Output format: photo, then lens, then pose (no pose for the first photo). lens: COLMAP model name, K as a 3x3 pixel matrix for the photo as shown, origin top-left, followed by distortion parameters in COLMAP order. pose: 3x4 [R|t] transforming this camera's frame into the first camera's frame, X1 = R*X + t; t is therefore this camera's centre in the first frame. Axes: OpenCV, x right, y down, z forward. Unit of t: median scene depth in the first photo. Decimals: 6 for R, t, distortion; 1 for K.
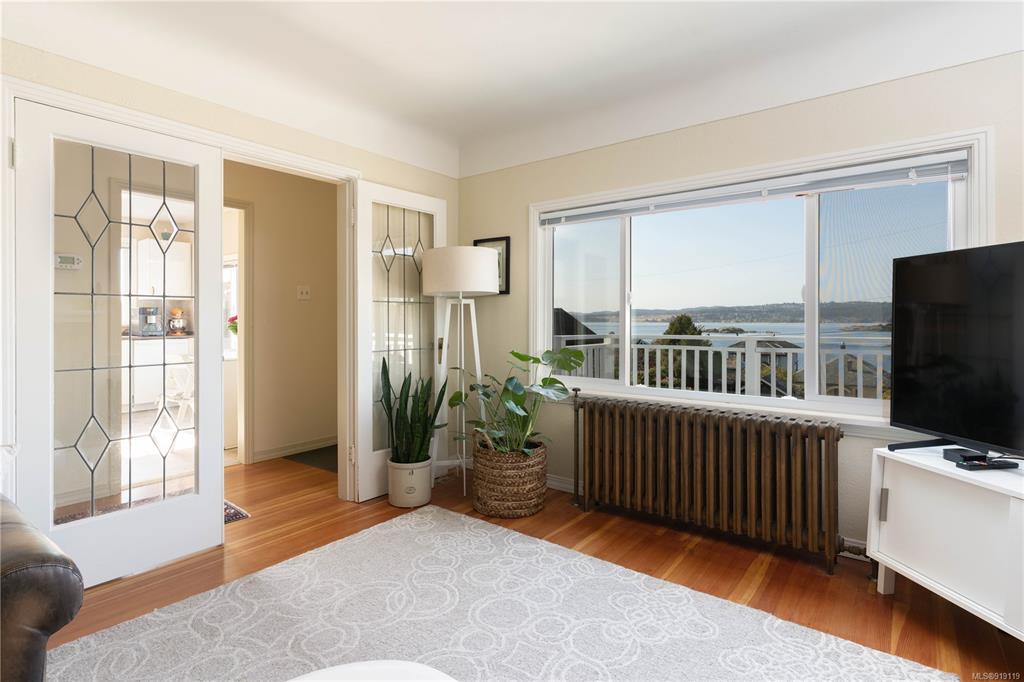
lens RADIAL K [[509.2, 0, 506.0], [0, 509.2, 320.2], [0, 0, 1]] dist [-0.002421, -0.000442]
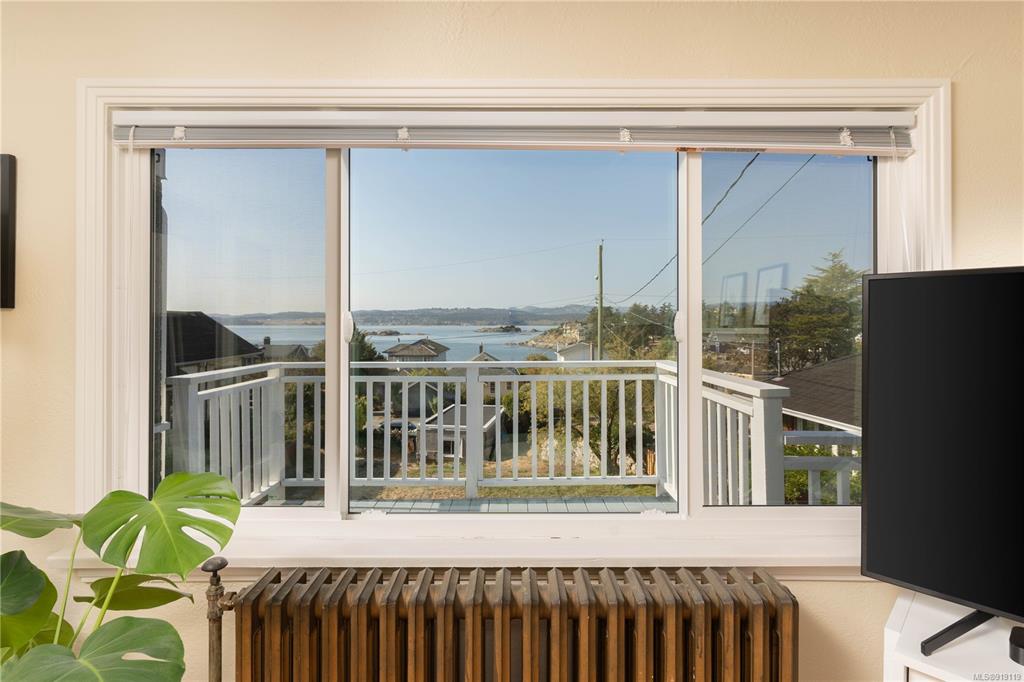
lens RADIAL K [[509.1, 0, 512.4], [0, 509.1, 335.5], [0, 0, 1]] dist [-0.002017, 0.000040]
pose [[0.791895, -0.009921, 0.610577, 0.052695], [-0.005602, 0.999708, 0.023509, -0.029548], [-0.610632, -0.022037, 0.791608, 0.355489]]
